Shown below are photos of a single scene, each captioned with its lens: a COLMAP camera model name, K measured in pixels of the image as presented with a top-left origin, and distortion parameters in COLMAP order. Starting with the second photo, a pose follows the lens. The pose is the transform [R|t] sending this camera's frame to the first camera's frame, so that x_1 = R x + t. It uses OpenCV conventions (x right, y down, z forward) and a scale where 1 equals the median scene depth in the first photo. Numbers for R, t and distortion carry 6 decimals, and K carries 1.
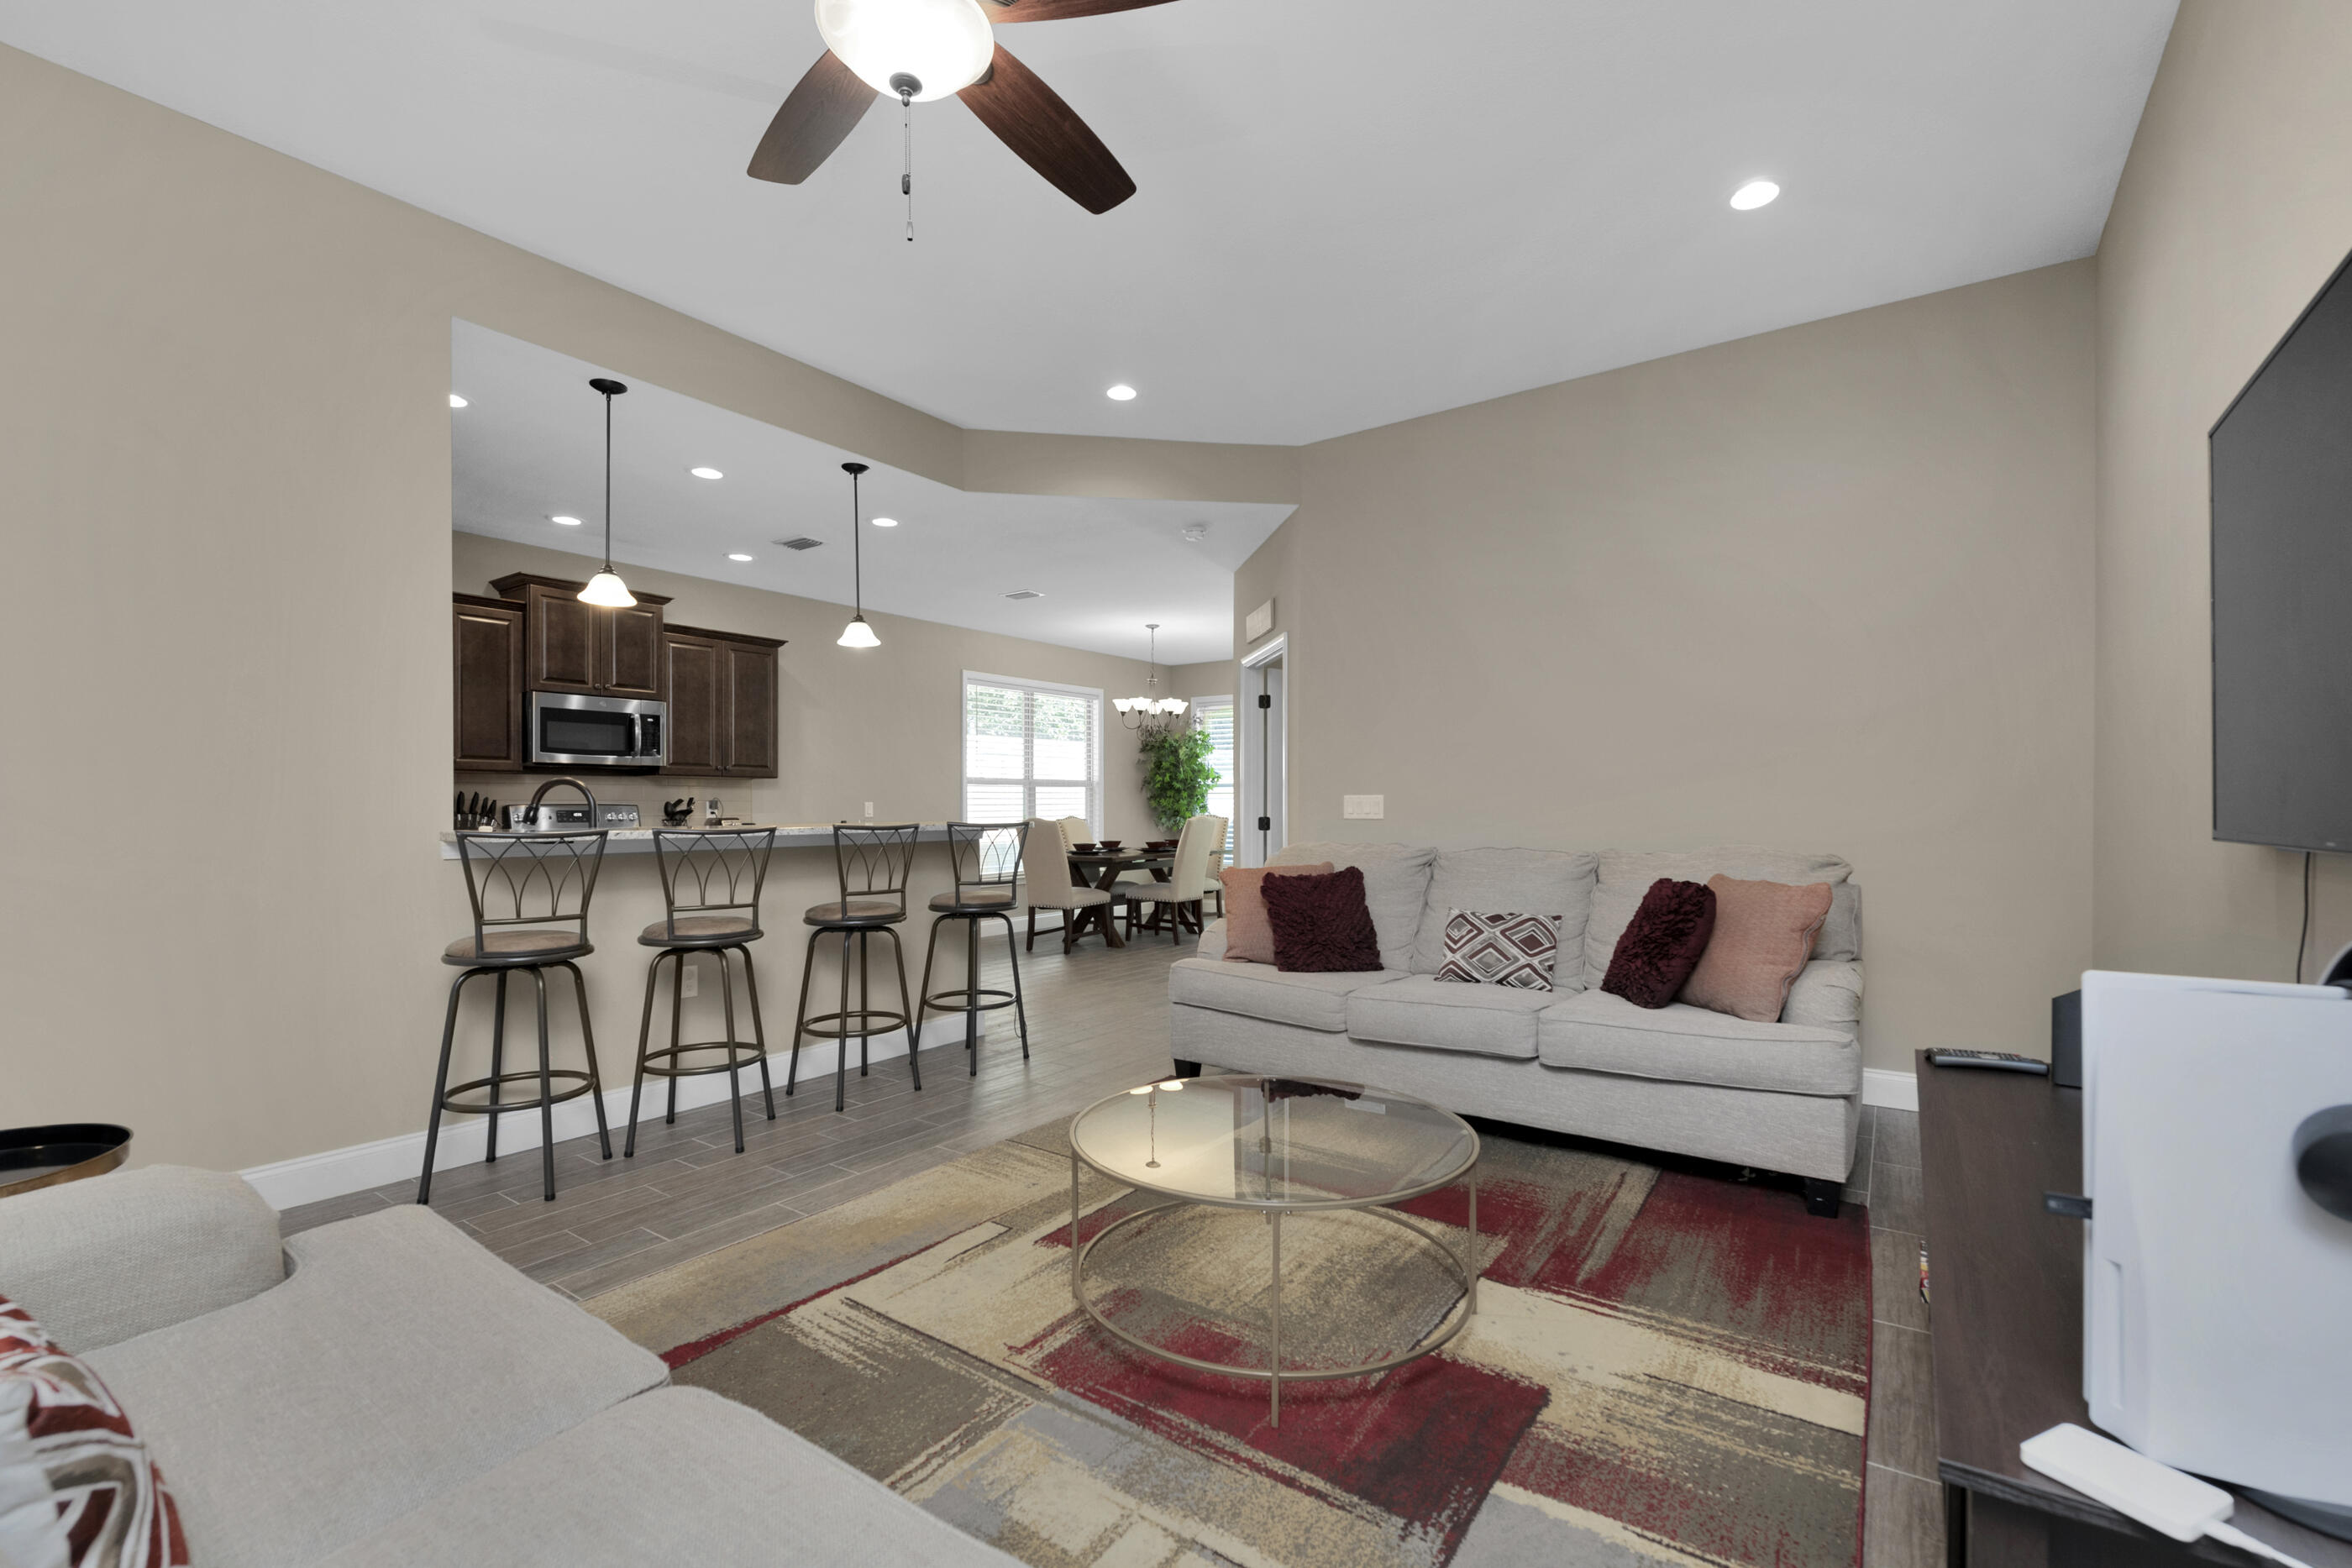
lens RADIAL K [[1005.6, 0, 1170.8], [0, 1005.6, 797.5], [0, 0, 1]] dist [0.000572, -0.002199]
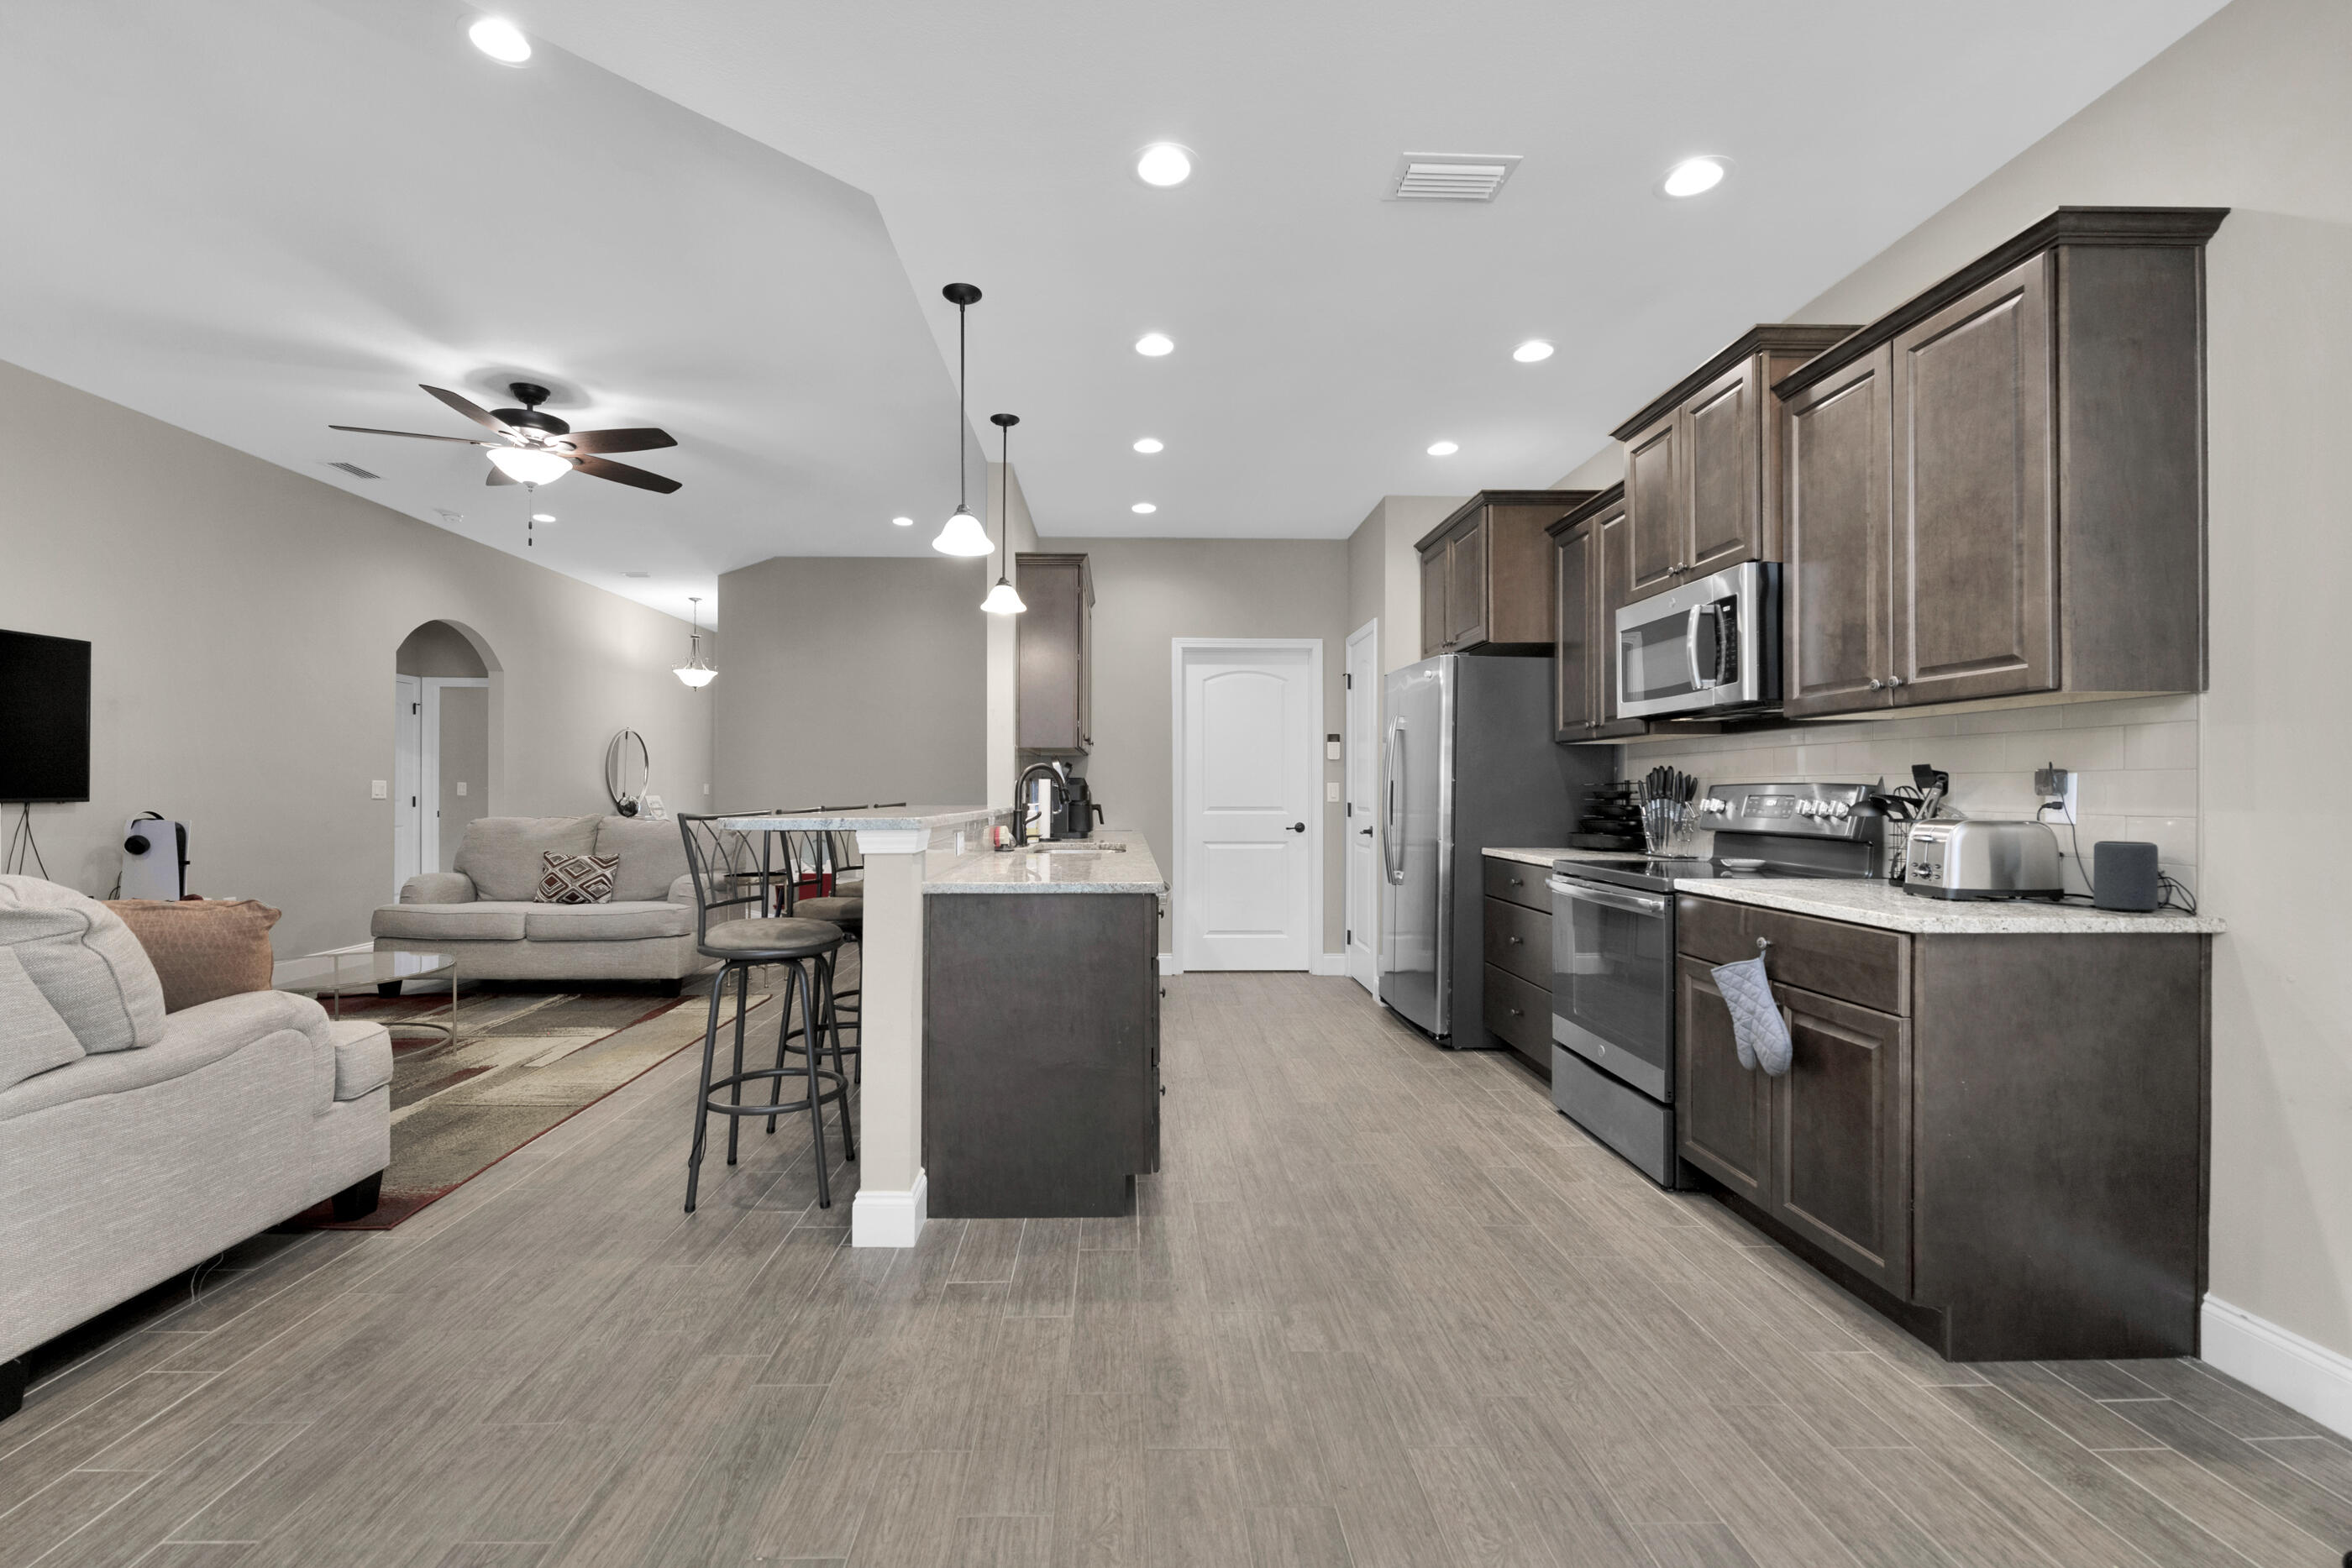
lens RADIAL K [[1005.6, 0, 1159.1], [0, 1005.6, 787.6], [0, 0, 1]] dist [0.000572, -0.002199]
pose [[-0.795322, -0.000289, -0.606187, -0.002910], [0.005995, 0.999947, -0.008343, 0.023748], [0.606157, -0.010270, -0.795279, 3.303362]]
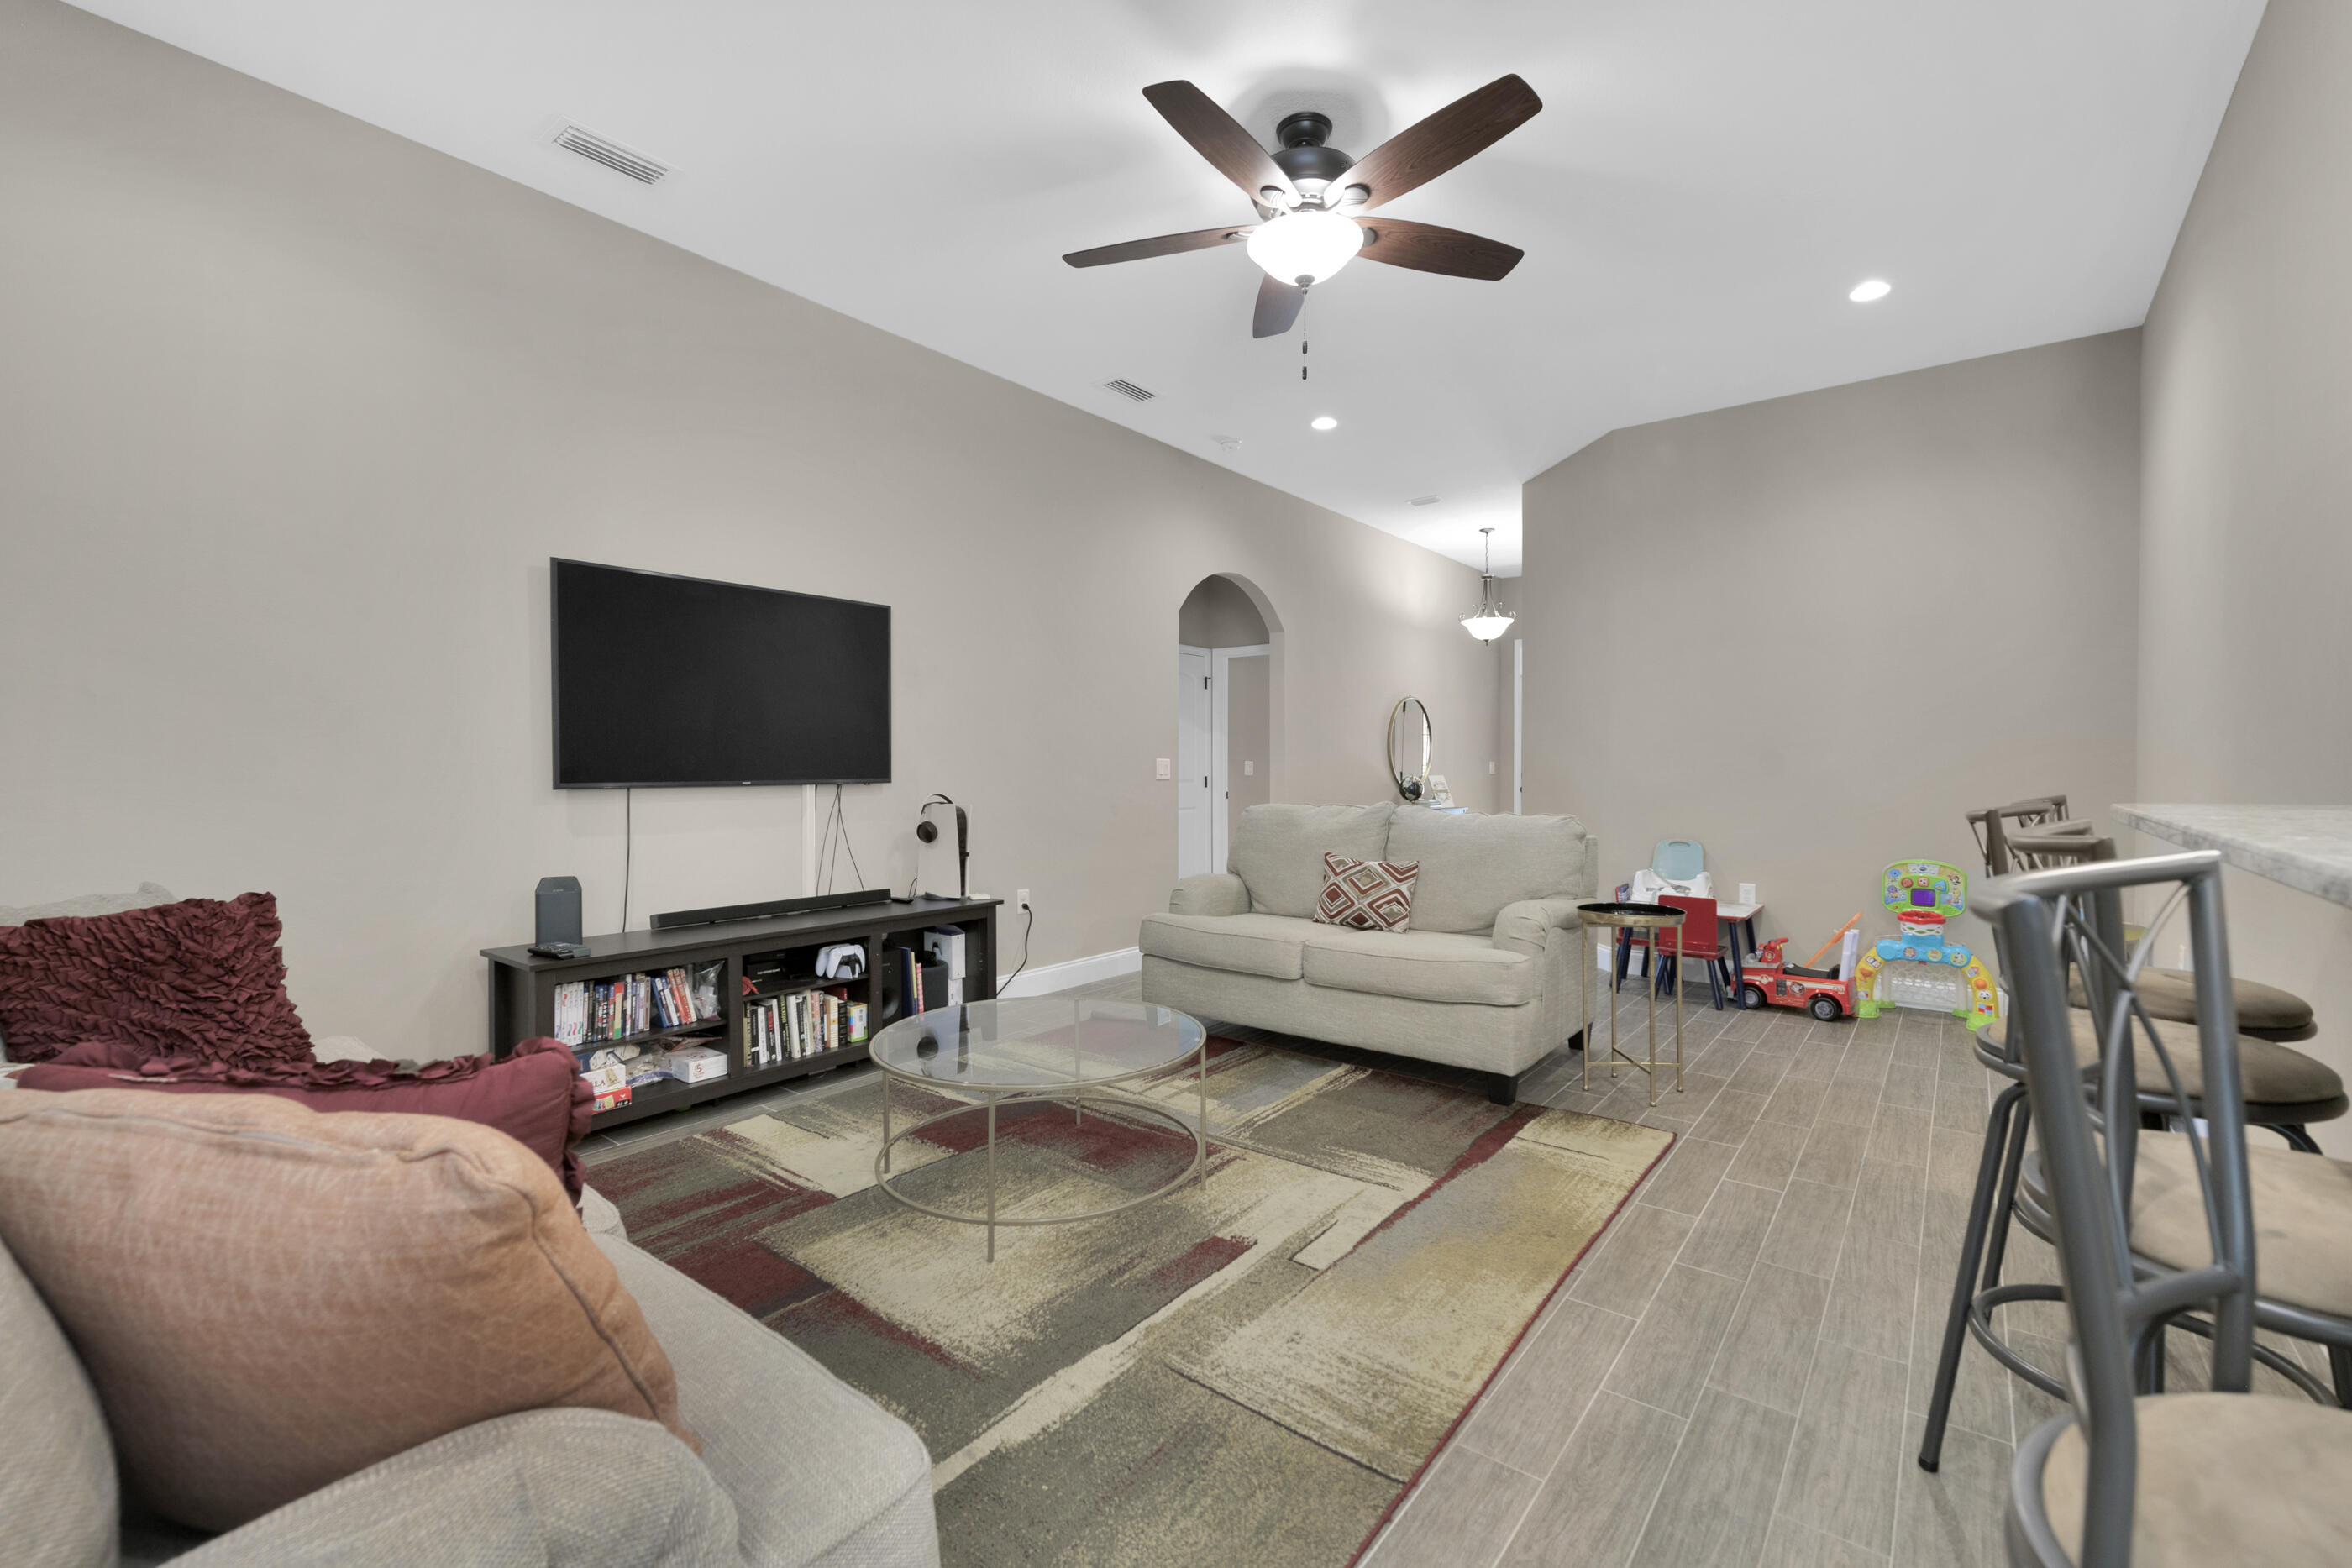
lens RADIAL K [[1005.6, 0, 1184.7], [0, 1005.6, 785.7], [0, 0, 1]] dist [0.000572, -0.002199]
pose [[-0.999336, 0.003847, 0.036222, -0.118302], [0.004105, 0.999967, 0.007035, 0.016114], [-0.036193, 0.007179, -0.999319, 2.185584]]
